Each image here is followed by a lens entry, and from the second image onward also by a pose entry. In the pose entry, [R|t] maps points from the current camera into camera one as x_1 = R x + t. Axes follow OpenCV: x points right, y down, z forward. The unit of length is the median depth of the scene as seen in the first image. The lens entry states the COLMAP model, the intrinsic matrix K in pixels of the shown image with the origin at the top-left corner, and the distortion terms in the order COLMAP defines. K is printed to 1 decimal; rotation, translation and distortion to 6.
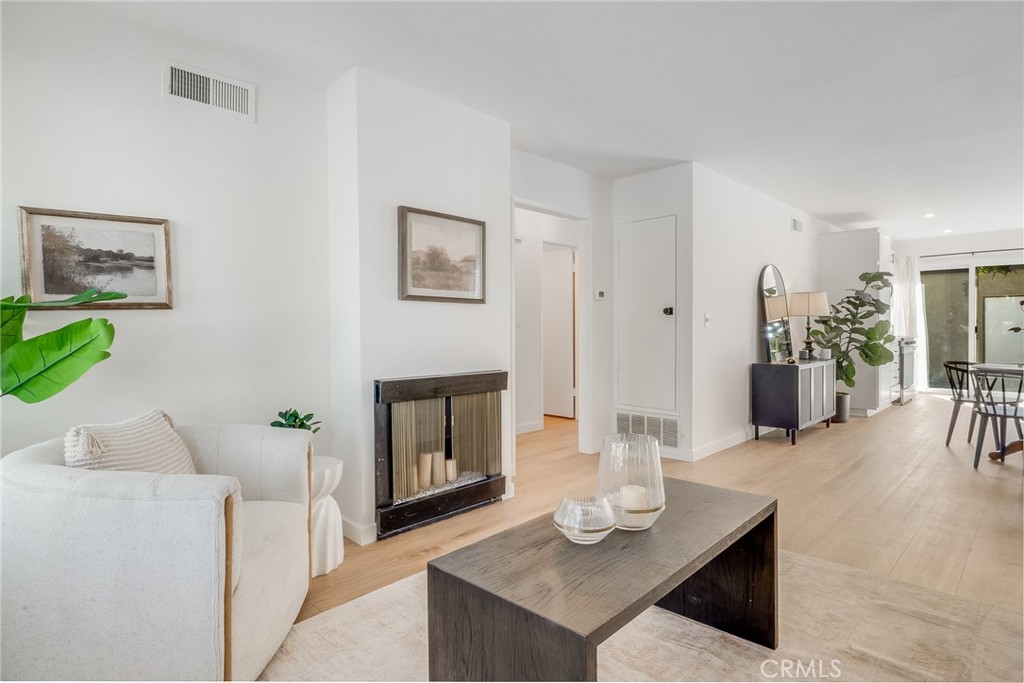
lens RADIAL K [[539.6, 0, 509.5], [0, 539.6, 330.8], [0, 0, 1]] dist [-0.013852, -0.006532]
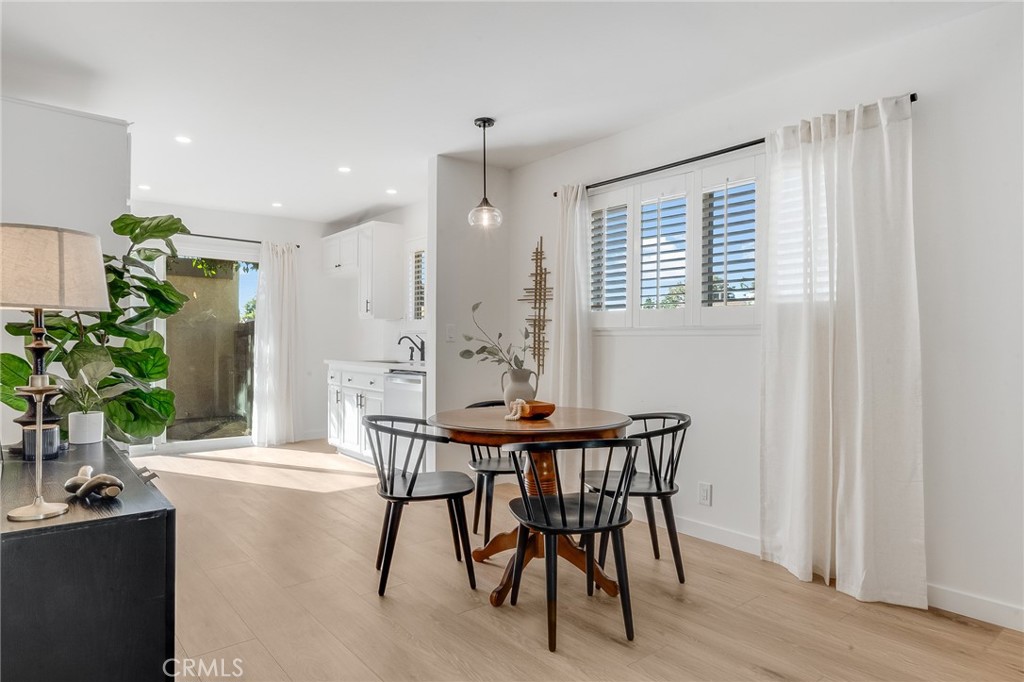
lens RADIAL K [[598.9, 0, 509.8], [0, 598.9, 341.1], [0, 0, 1]] dist [0.002575, 0.000002]
pose [[0.095680, 0.019666, 0.995218, 0.290174], [-0.005105, 0.999801, -0.019265, -0.001825], [-0.995399, -0.003237, 0.095761, 0.827482]]
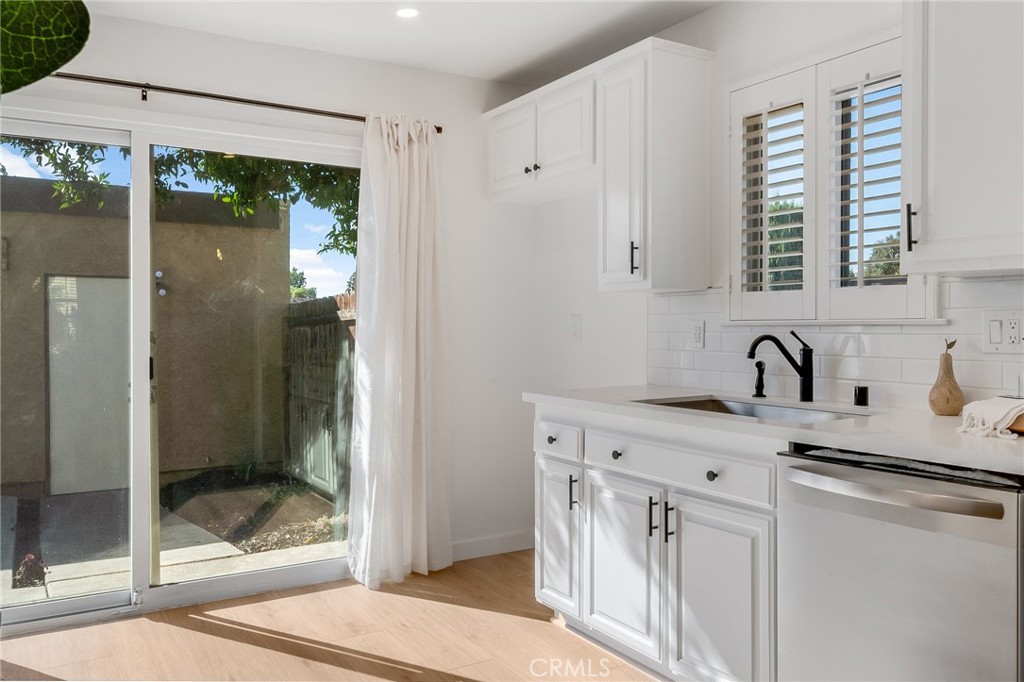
lens RADIAL K [[808.2, 0, 509.8], [0, 808.2, 340.9], [0, 0, 1]] dist [-0.002575, -0.000601]
pose [[0.232711, -0.004161, 0.972537, 0.820701], [0.003609, 0.999988, 0.003415, -0.030564], [-0.972539, 0.002716, 0.232723, 1.178406]]
